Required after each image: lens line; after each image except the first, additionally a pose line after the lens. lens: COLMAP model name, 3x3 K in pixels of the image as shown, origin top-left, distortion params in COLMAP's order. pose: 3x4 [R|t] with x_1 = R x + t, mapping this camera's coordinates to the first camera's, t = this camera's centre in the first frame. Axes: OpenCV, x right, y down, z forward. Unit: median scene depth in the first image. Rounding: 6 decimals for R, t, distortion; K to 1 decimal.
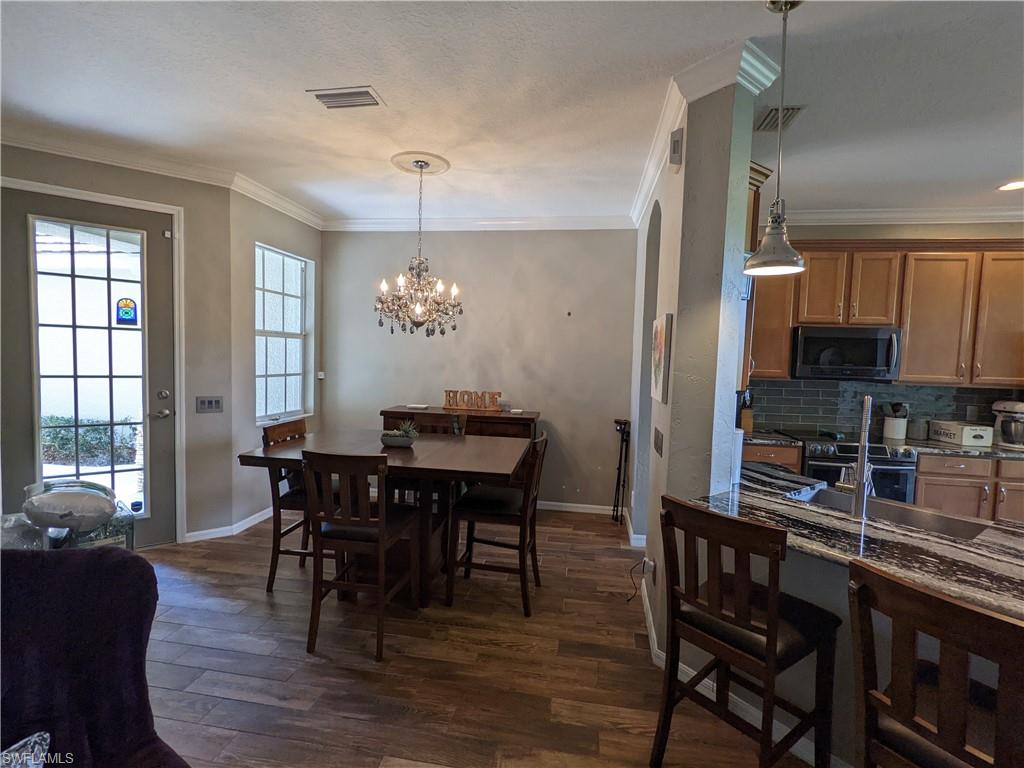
lens RADIAL K [[485.9, 0, 514.9], [0, 485.9, 386.2], [0, 0, 1]] dist [-0.001972, 0.001539]
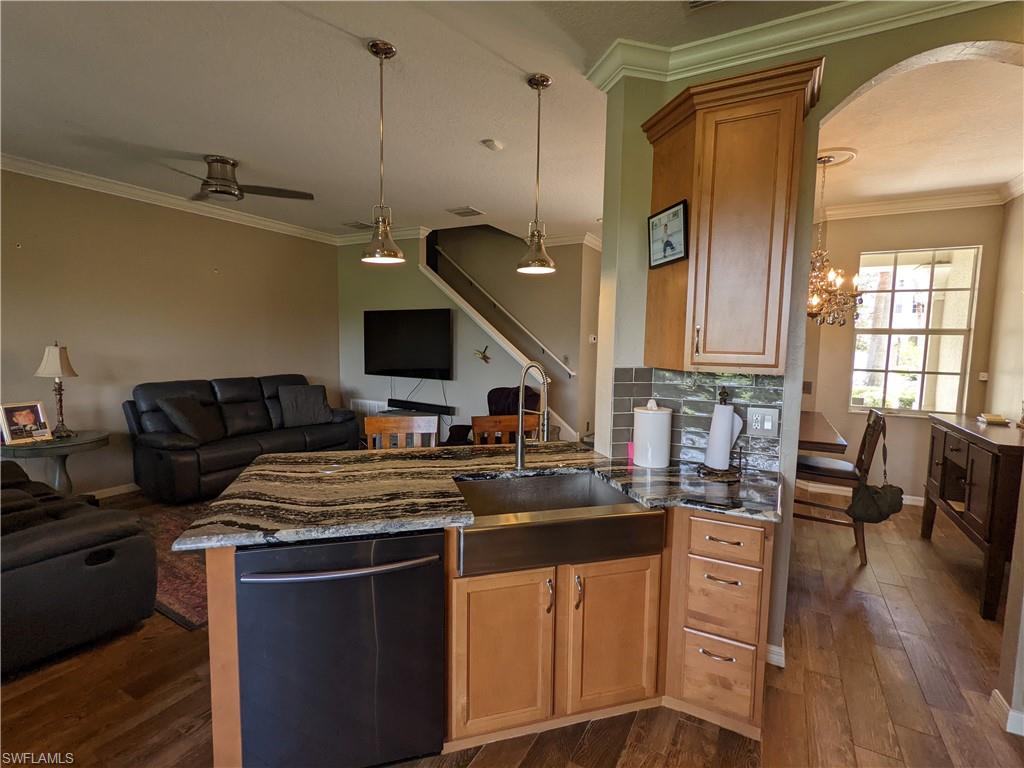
lens RADIAL K [[485.9, 0, 514.9], [0, 485.9, 386.2], [0, 0, 1]] dist [-0.001972, 0.001539]
pose [[-0.340892, 0.046497, -0.938952, 0.922507], [-0.086214, 0.993021, 0.080474, -0.004284], [0.936141, 0.108384, -0.334504, 0.704059]]
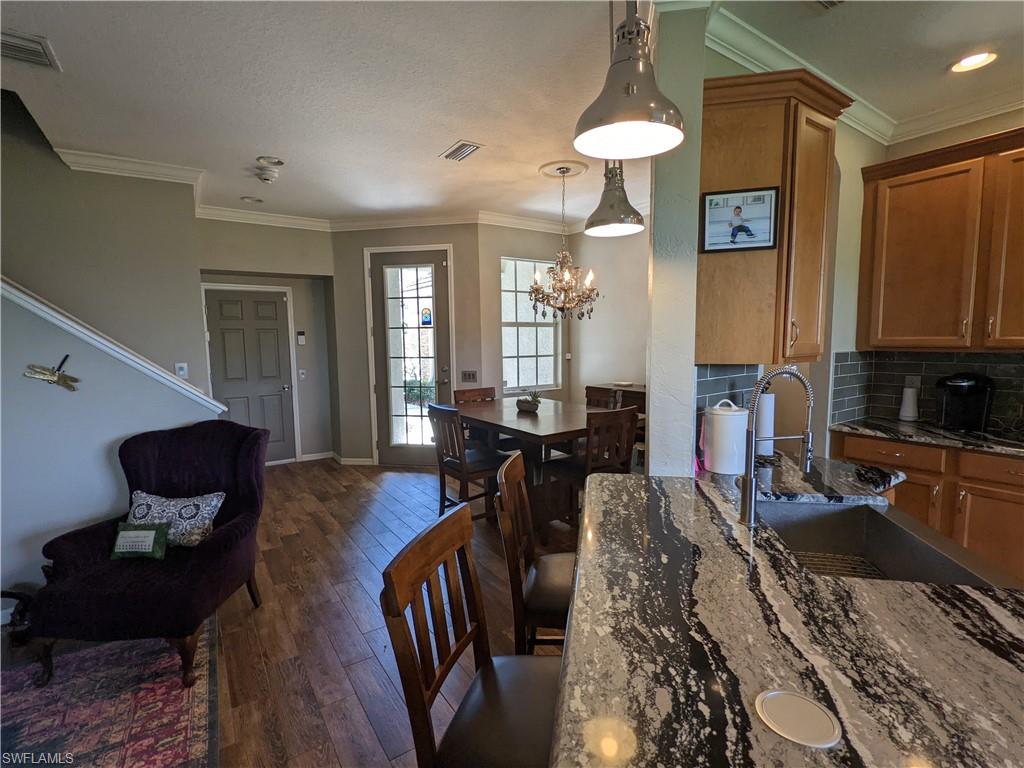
lens RADIAL K [[485.9, 0, 514.9], [0, 485.9, 386.2], [0, 0, 1]] dist [-0.001972, 0.001539]
pose [[0.685149, 0.032387, -0.727683, 0.526819], [-0.009881, 0.999332, 0.035174, 0.014738], [0.728336, -0.016909, 0.685011, 0.105585]]
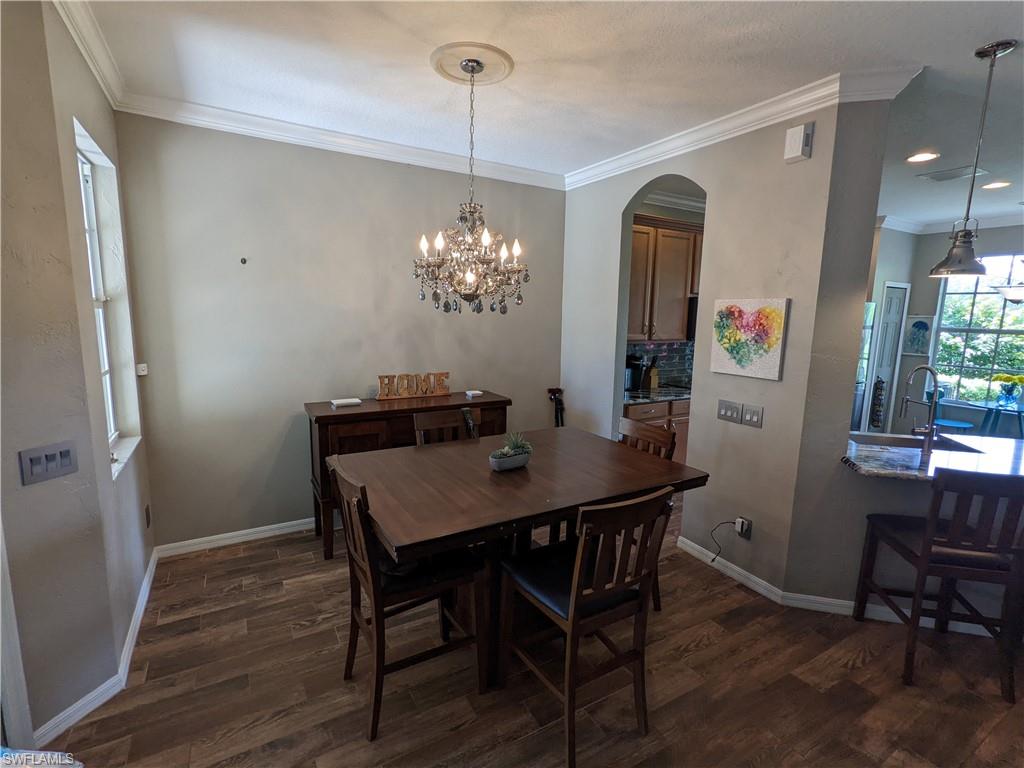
lens RADIAL K [[485.9, 0, 514.9], [0, 485.9, 386.2], [0, 0, 1]] dist [-0.001972, 0.001539]
pose [[0.774943, -0.111123, 0.622185, -0.568750], [0.041489, 0.991243, 0.125362, -0.077953], [-0.630667, -0.071335, 0.772768, 0.352367]]
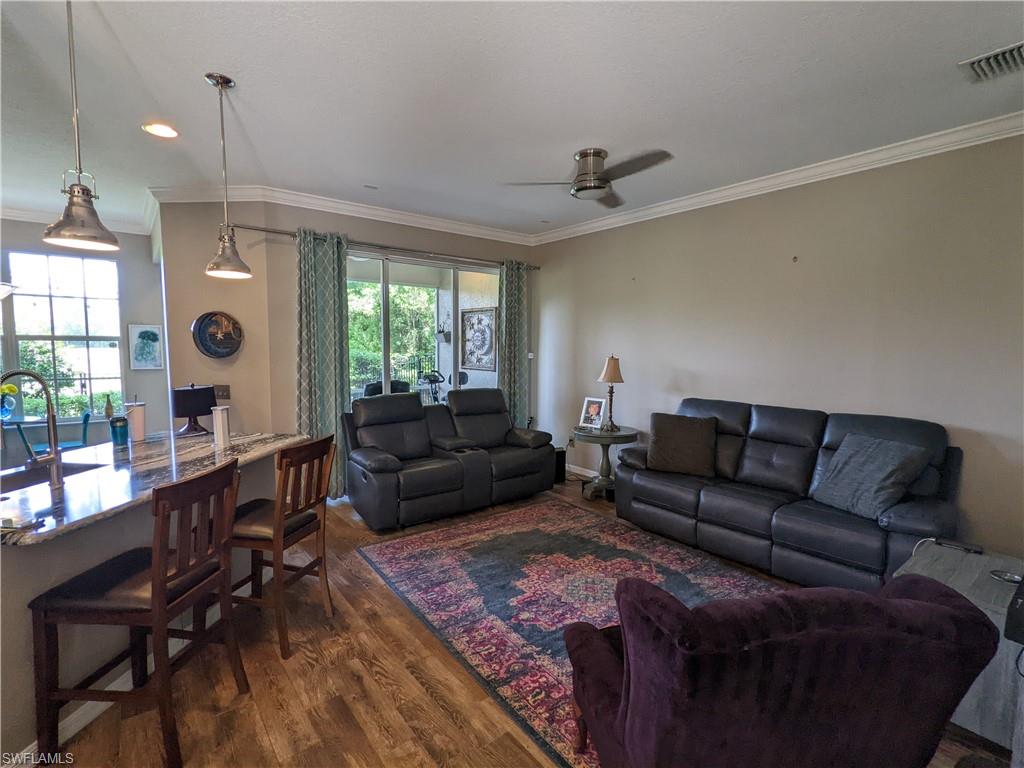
lens RADIAL K [[485.9, 0, 514.9], [0, 485.9, 386.2], [0, 0, 1]] dist [-0.001972, 0.001539]
pose [[-0.734556, -0.097764, 0.671468, -0.376011], [0.012102, 0.987521, 0.157020, -0.049762], [-0.678440, 0.123466, -0.724207, 0.555055]]
